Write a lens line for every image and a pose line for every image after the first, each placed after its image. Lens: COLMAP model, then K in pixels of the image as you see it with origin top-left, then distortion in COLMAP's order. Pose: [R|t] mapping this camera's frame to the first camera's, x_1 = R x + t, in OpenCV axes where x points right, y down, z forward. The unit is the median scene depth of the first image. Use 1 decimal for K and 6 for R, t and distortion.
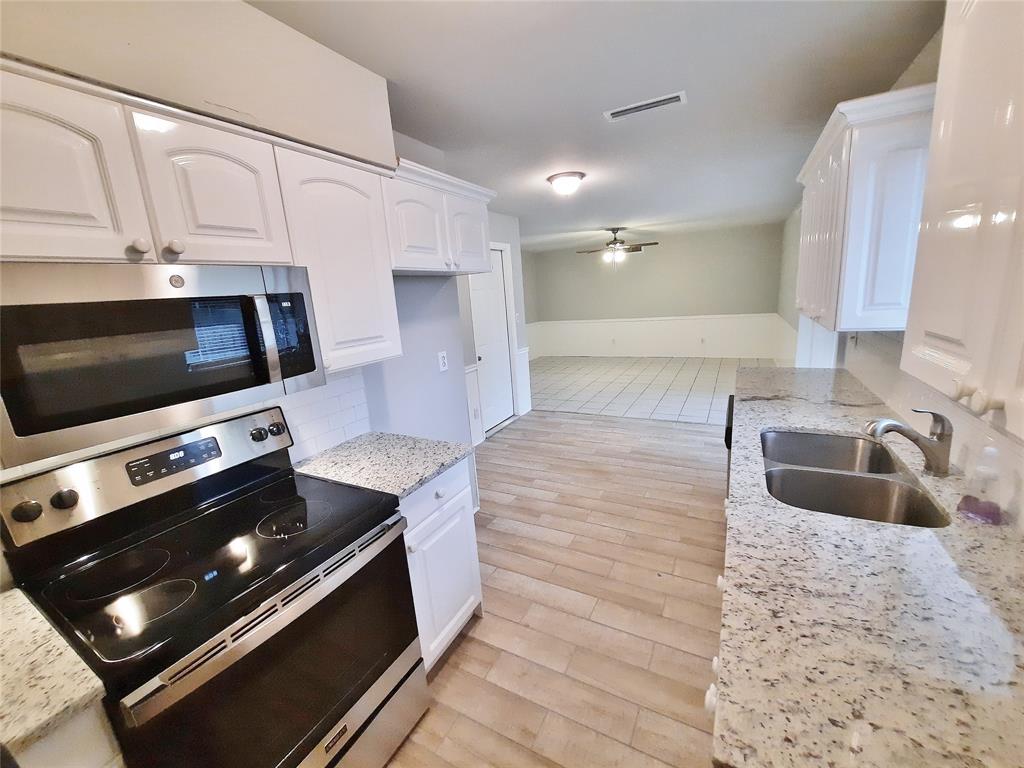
lens RADIAL K [[410.0, 0, 508.1], [0, 410.0, 386.8], [0, 0, 1]] dist [-0.013421, -0.000135]
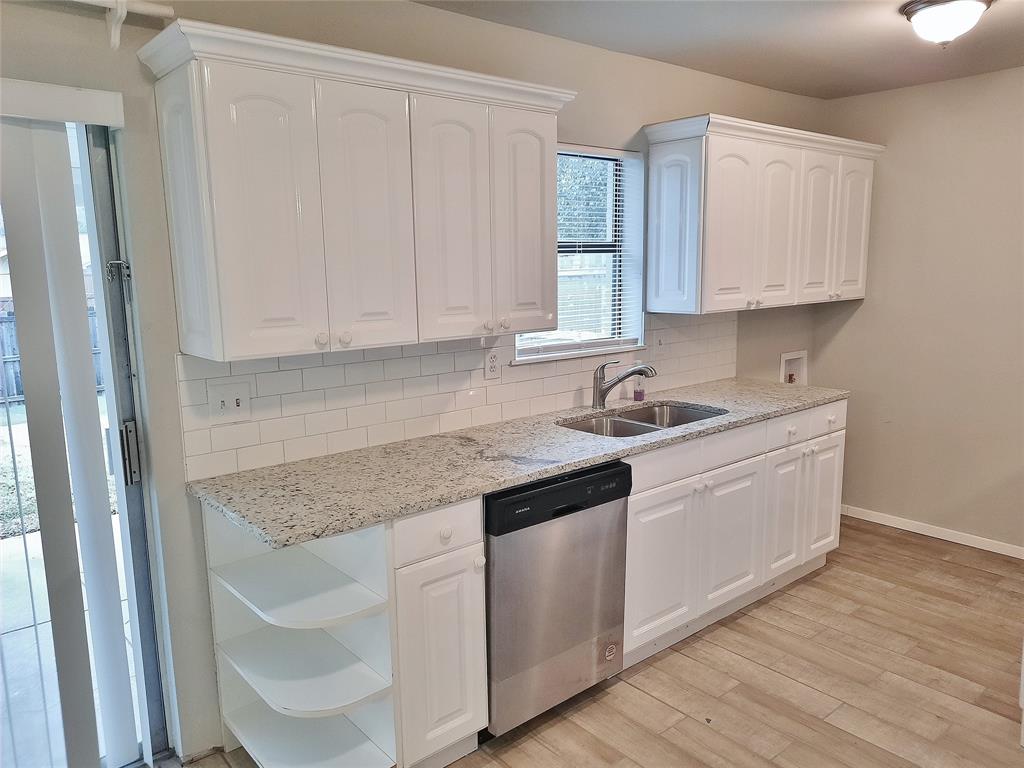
lens RADIAL K [[770.7, 0, 512.0], [0, 770.7, 384.0], [0, 0, 1]] dist [0.039036, -0.004744]
pose [[-0.936269, 0.016751, 0.350884, 0.223693], [0.146910, 0.925990, 0.347794, -0.477642], [-0.319089, 0.377177, -0.869436, 1.938863]]
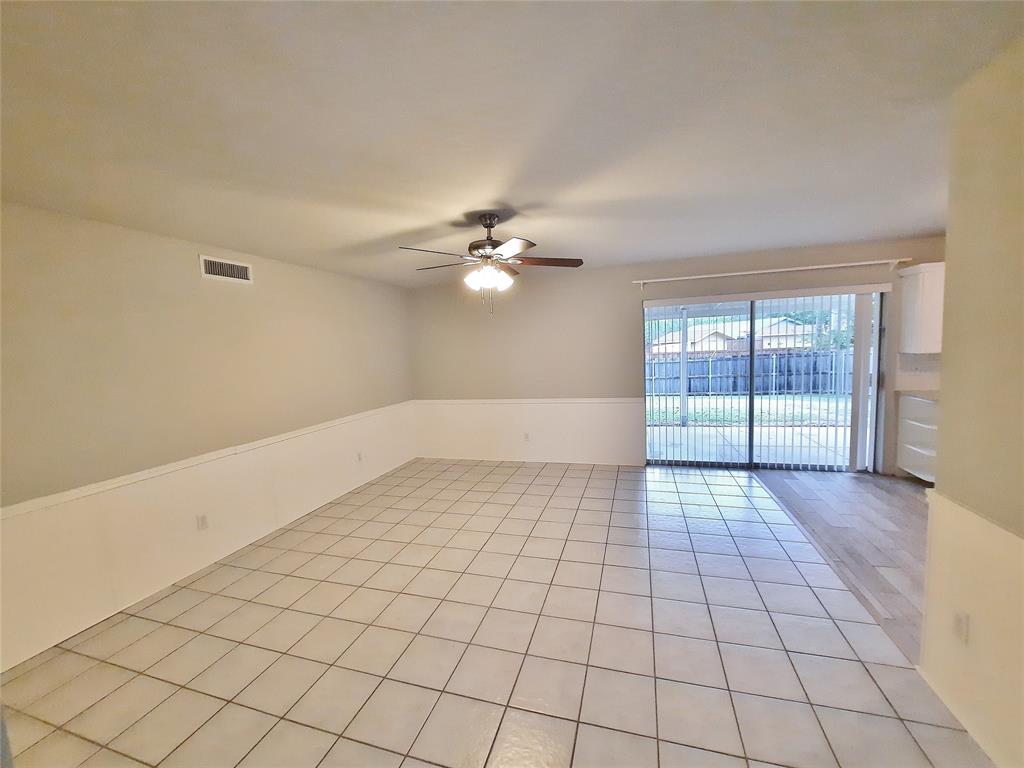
lens RADIAL K [[410.0, 0, 508.1], [0, 410.0, 386.8], [0, 0, 1]] dist [-0.013421, -0.000135]
pose [[-0.194149, -0.023632, 0.980687, -0.494797], [0.279716, 0.956873, 0.078435, -0.724548], [-0.940247, 0.289542, -0.179166, 3.248520]]
